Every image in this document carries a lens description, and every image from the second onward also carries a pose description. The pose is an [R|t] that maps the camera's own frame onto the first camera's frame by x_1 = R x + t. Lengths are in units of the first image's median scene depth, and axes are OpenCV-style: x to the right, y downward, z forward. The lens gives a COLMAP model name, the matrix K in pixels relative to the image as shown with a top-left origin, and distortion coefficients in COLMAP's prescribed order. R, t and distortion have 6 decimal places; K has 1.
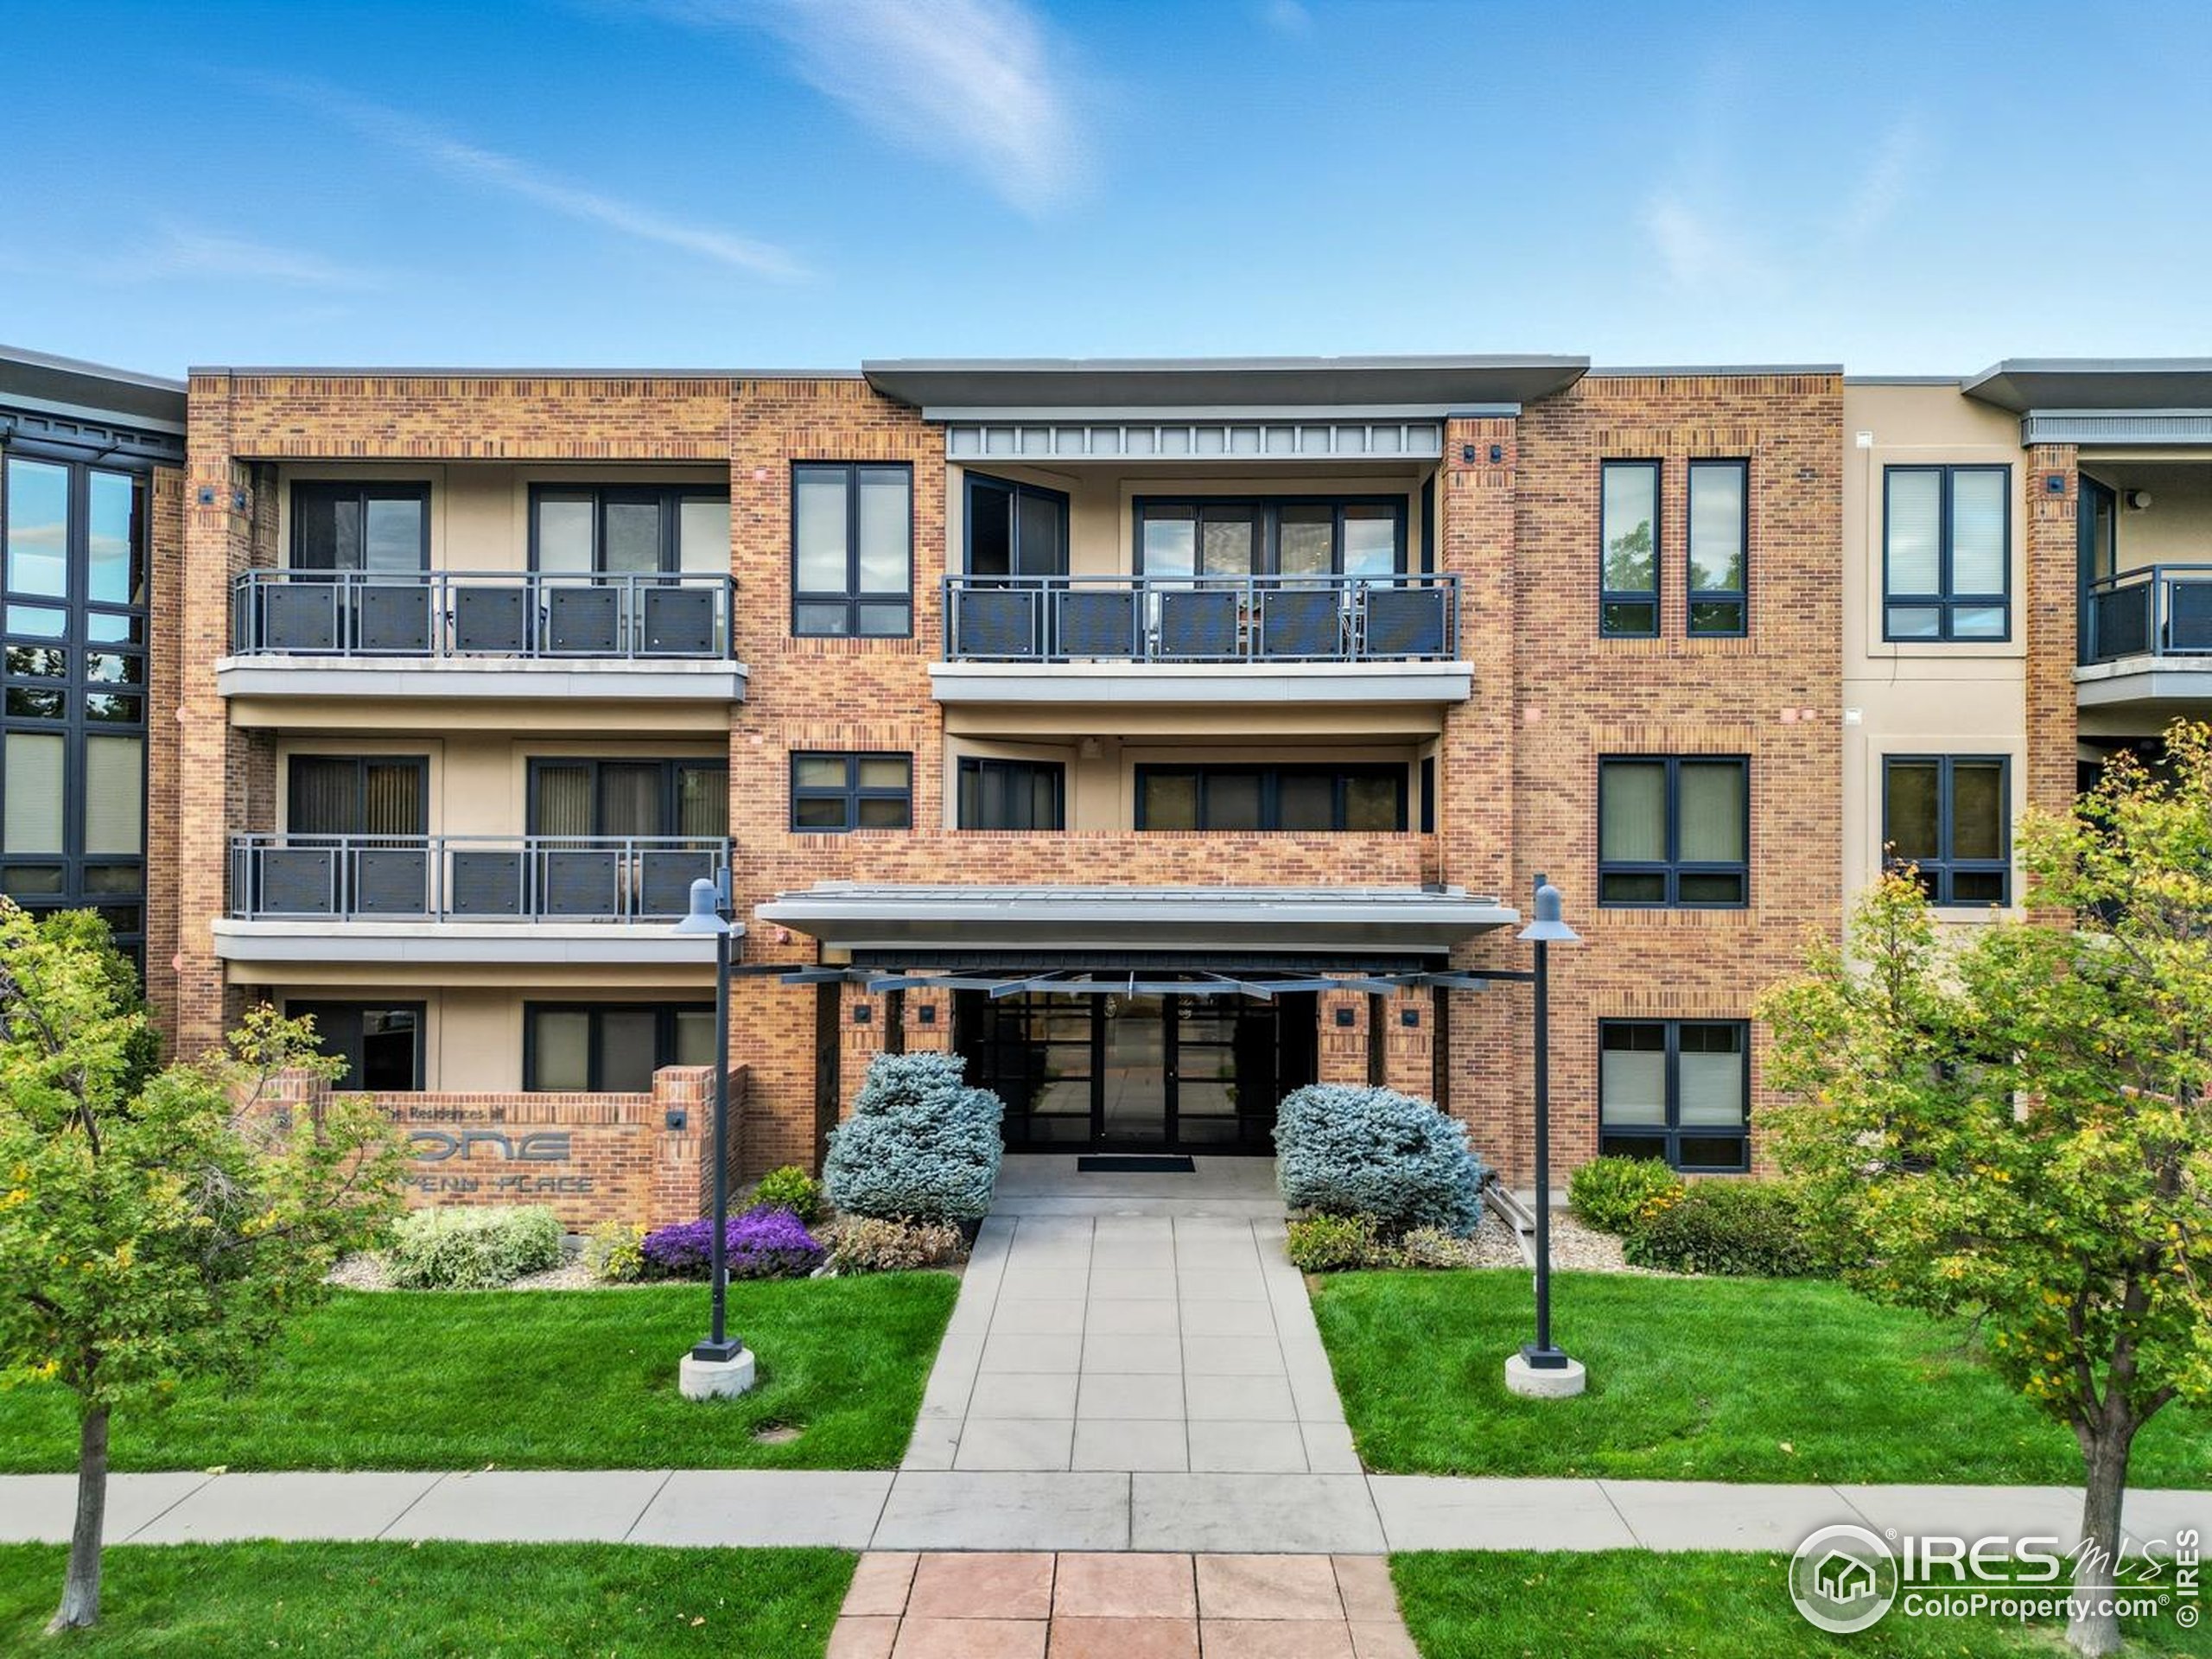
lens RADIAL K [[1532.7, 0, 1110.1], [0, 1532.7, 833.0], [0, 0, 1]] dist [0.095752, -0.108230]
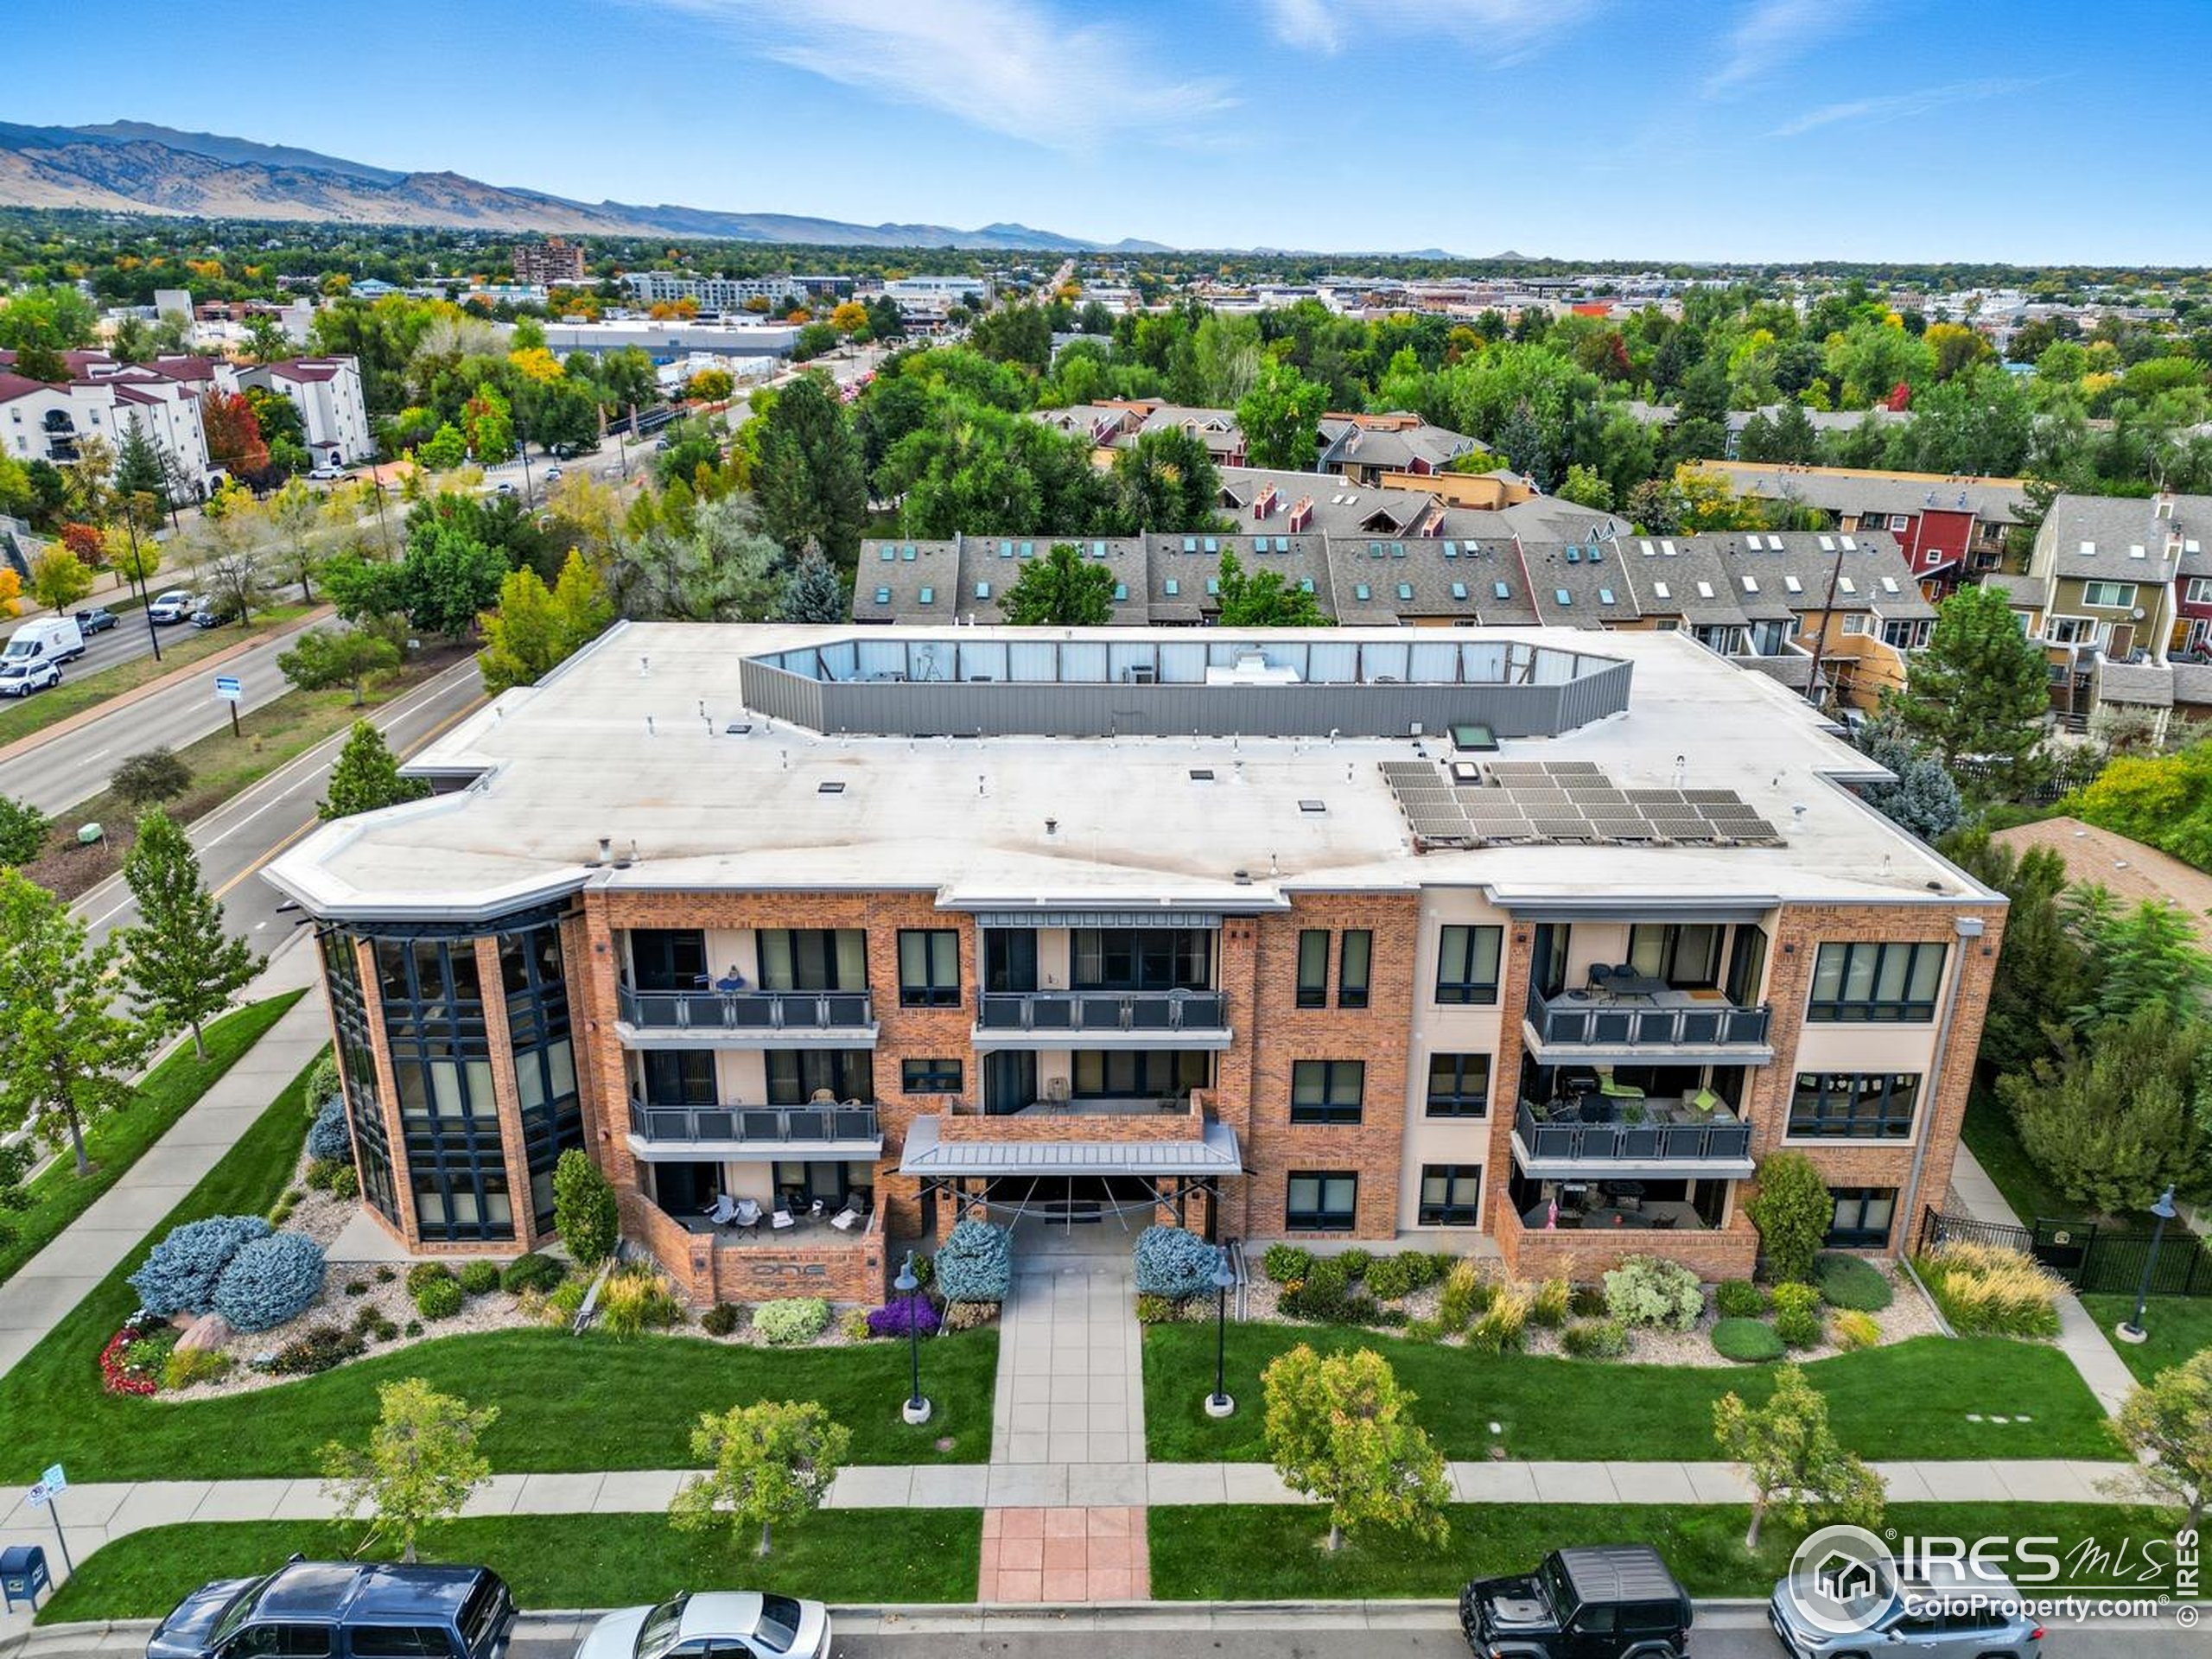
lens RADIAL K [[1532.7, 0, 1110.1], [0, 1532.7, 833.0], [0, 0, 1]] dist [0.095752, -0.108230]
pose [[0.999413, -0.008985, 0.033045, 0.003272], [-0.003031, 0.937981, 0.346675, -1.053875], [-0.034111, -0.346572, 0.937403, -0.823742]]
